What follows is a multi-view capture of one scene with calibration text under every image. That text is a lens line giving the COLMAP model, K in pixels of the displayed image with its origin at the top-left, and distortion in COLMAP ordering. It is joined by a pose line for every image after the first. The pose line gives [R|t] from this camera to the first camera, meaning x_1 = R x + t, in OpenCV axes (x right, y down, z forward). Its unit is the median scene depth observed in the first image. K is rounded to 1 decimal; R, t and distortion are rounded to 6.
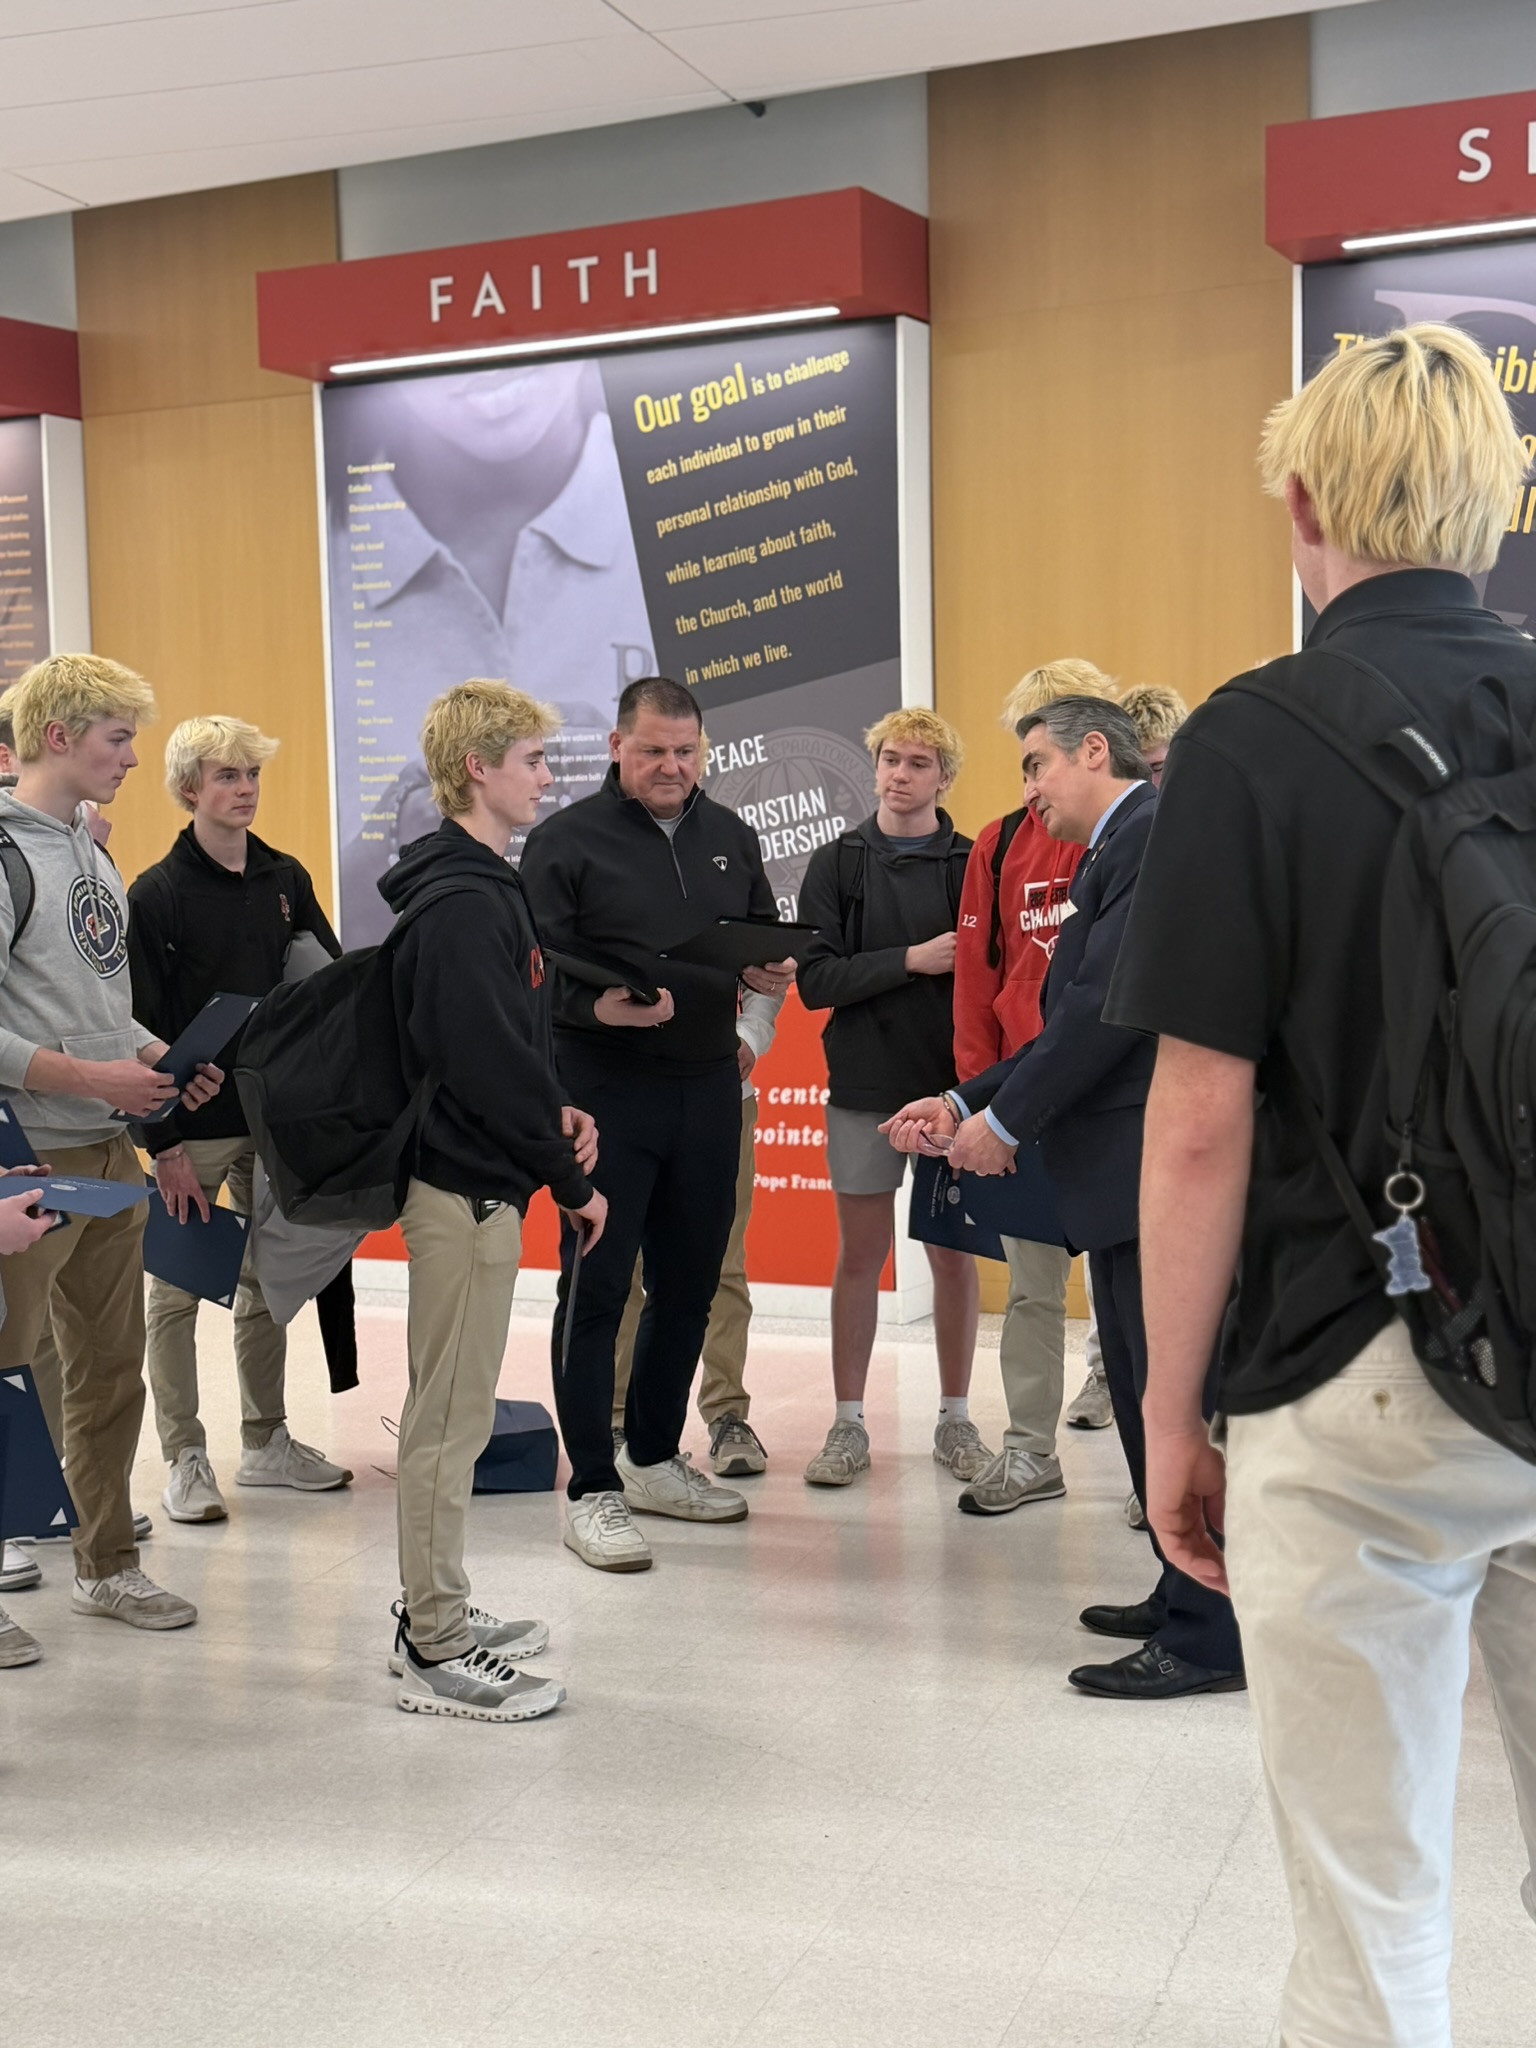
lens RADIAL K [[2717.9, 0, 784.0], [0, 2717.9, 1013.2], [0, 0, 1]] dist [0.118204, 0.000000]
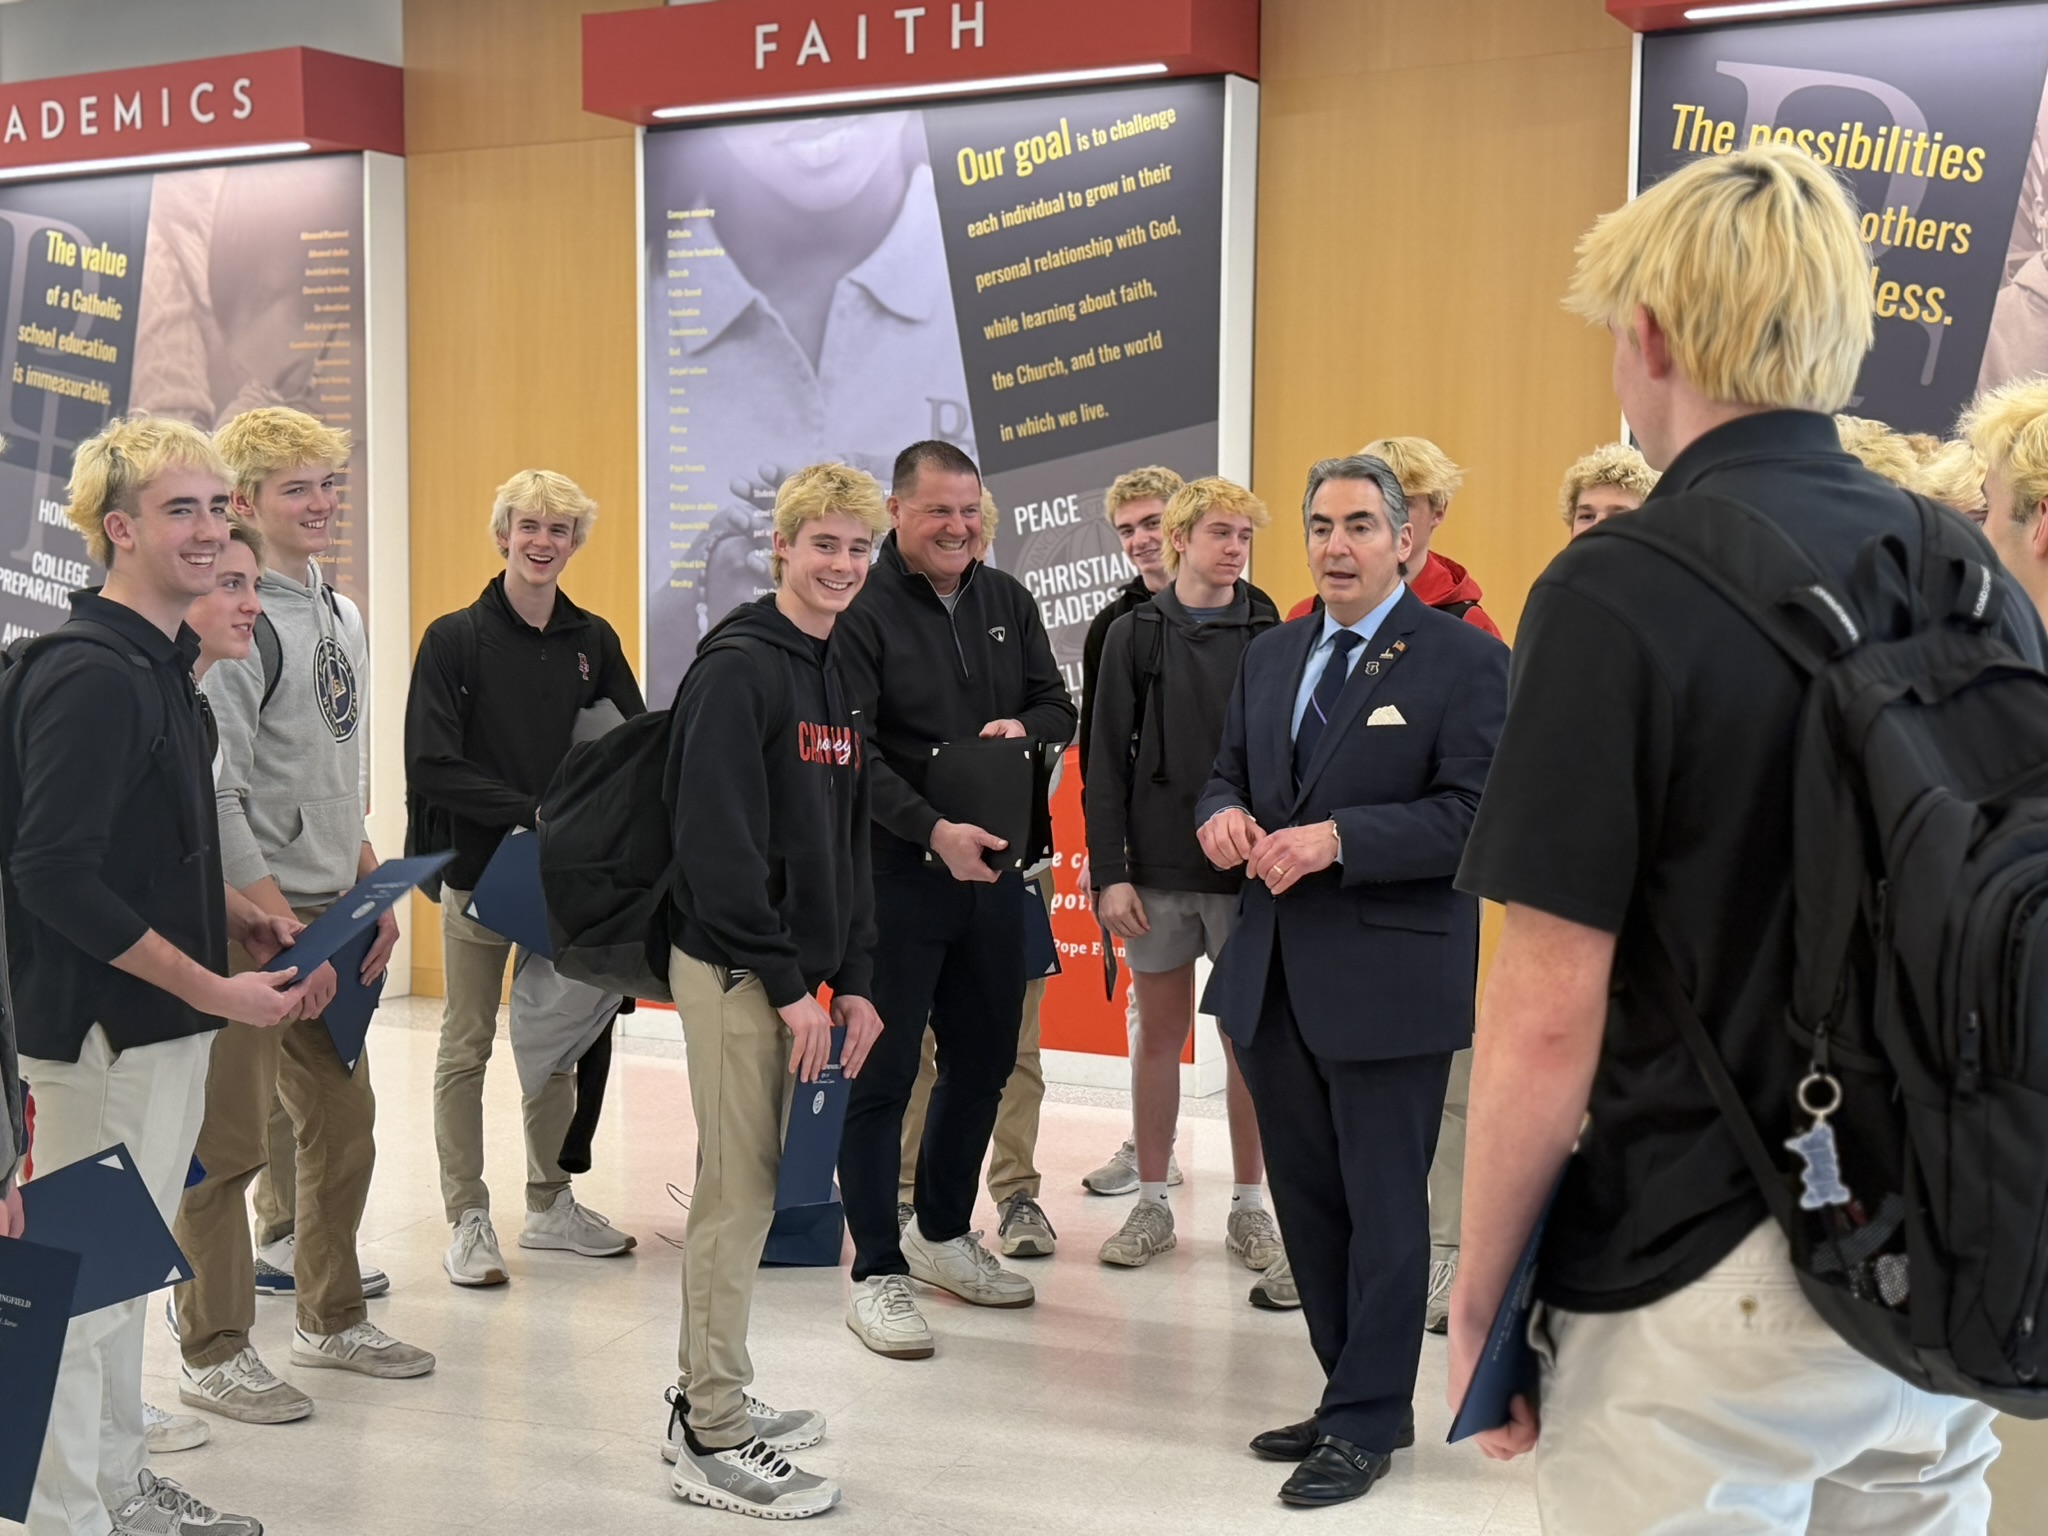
lens RADIAL K [[2717.9, 0, 1018.1], [0, 2717.9, 753.9], [0, 0, 1]] dist [0.118204, 0.000000]
pose [[0.999141, 0.032080, -0.026221, 0.000037], [-0.032105, 0.999484, -0.000539, -0.007076], [0.026190, 0.001380, 0.999656, 0.012452]]
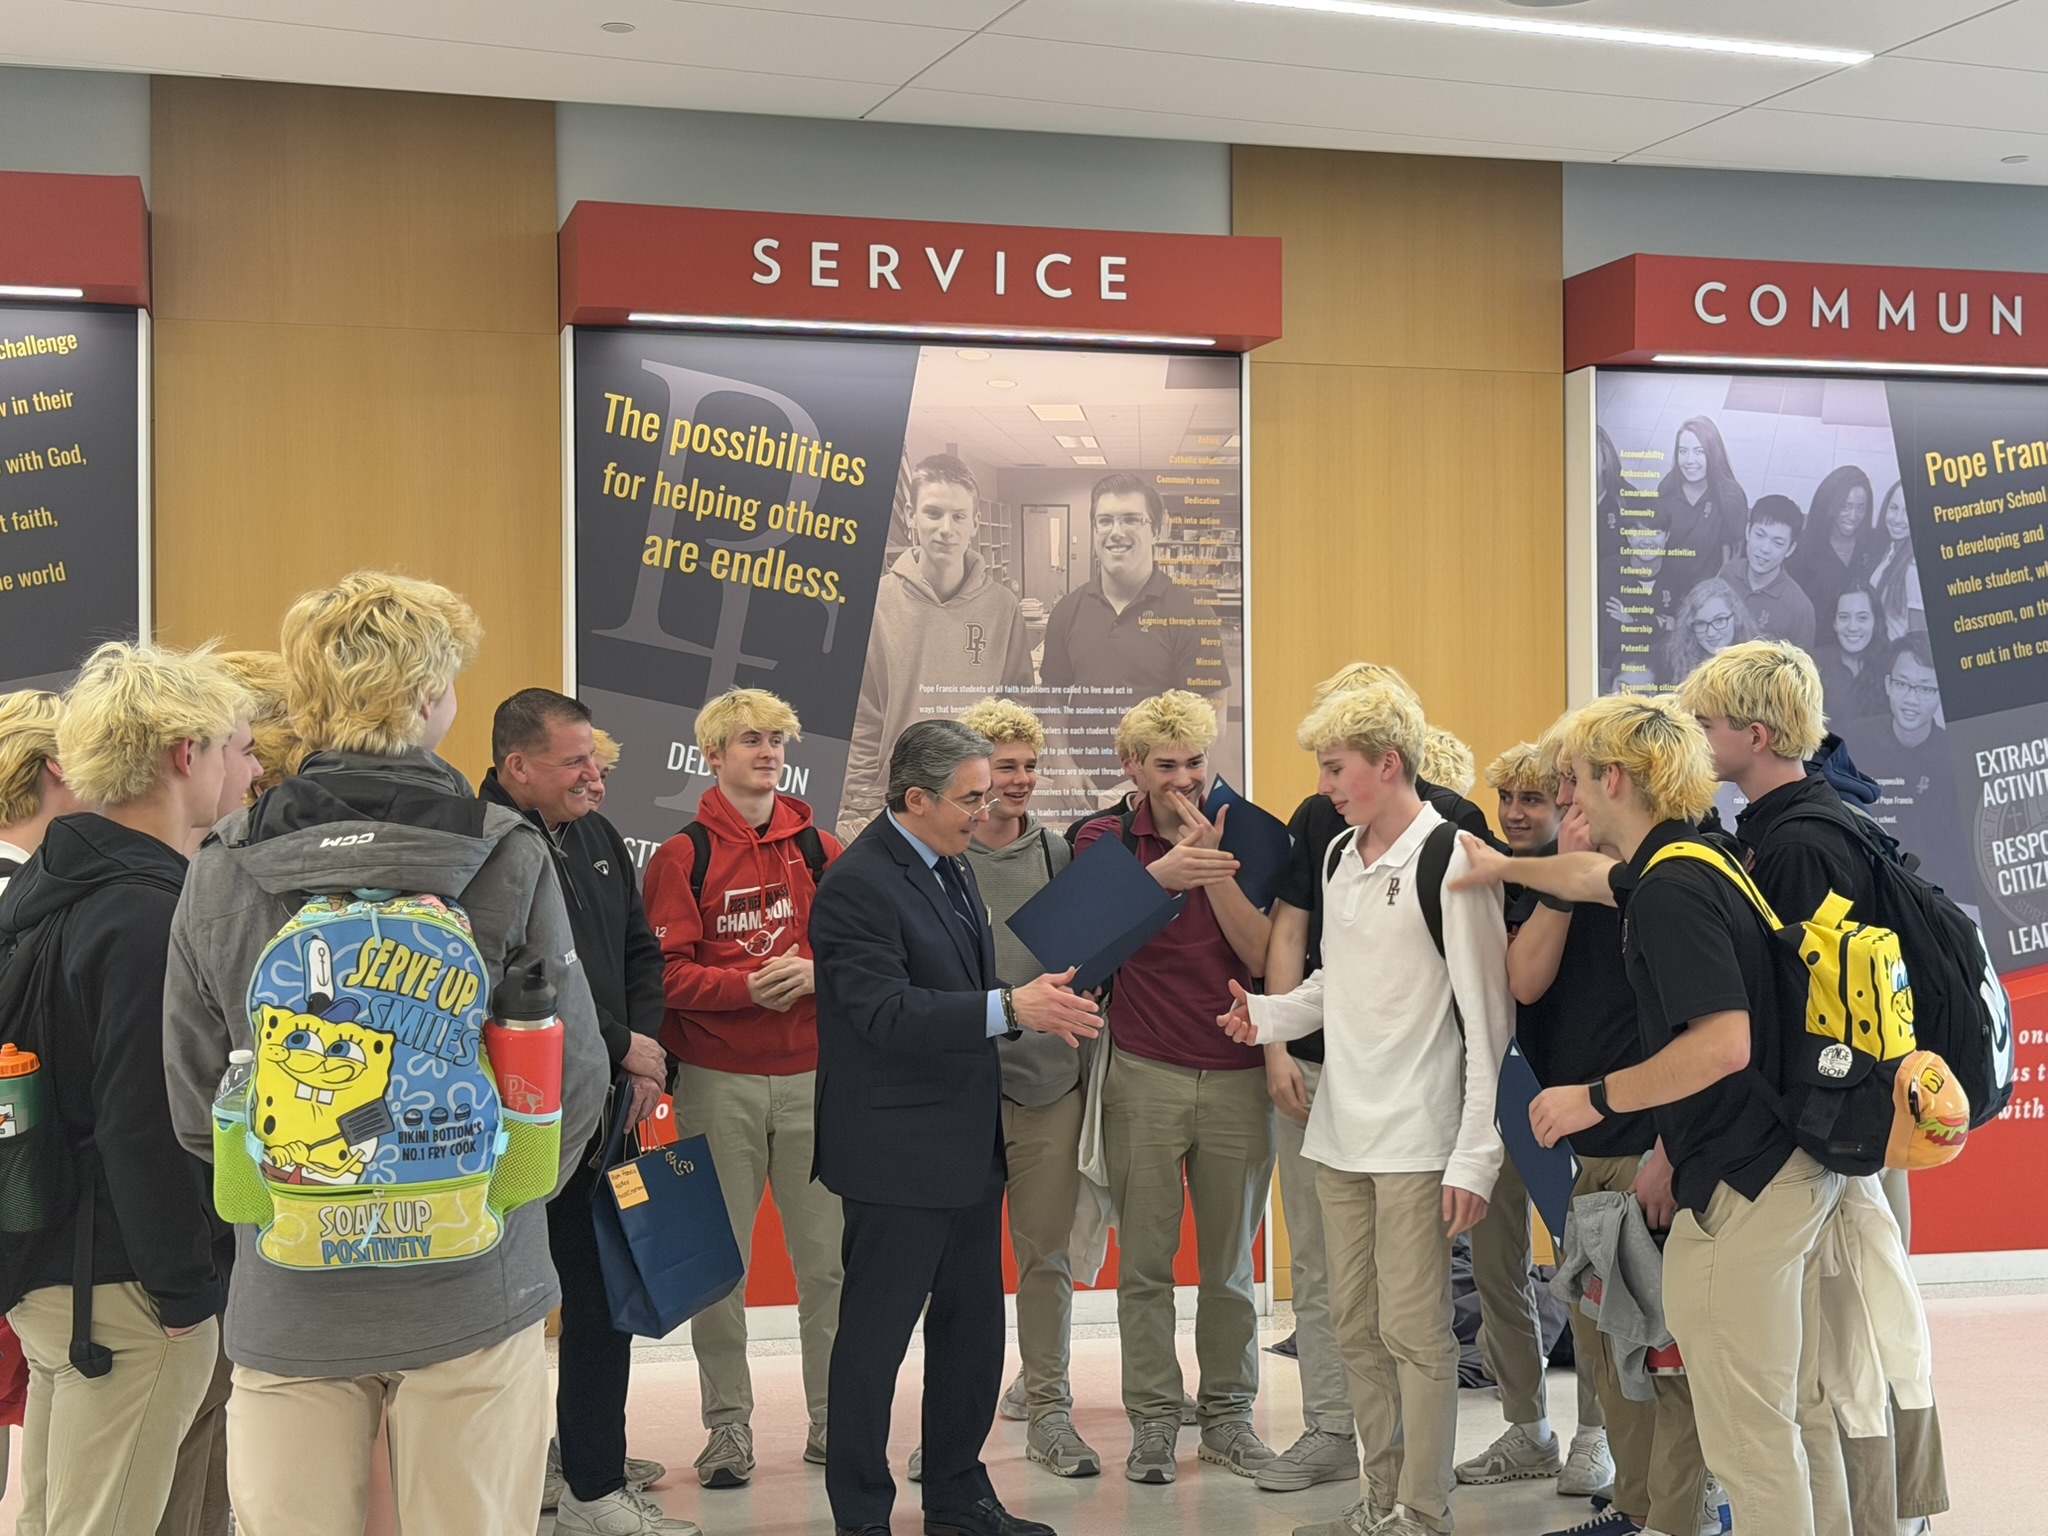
lens RADIAL K [[2990.3, 0, 1013.9], [0, 2990.3, 766.4], [0, 0, 1]] dist [0.139264, 0.000000]
pose [[0.767104, 0.038023, 0.640395, -0.386999], [0.030981, 0.994882, -0.096181, 0.016350], [-0.640774, 0.093621, 0.762000, 0.009167]]
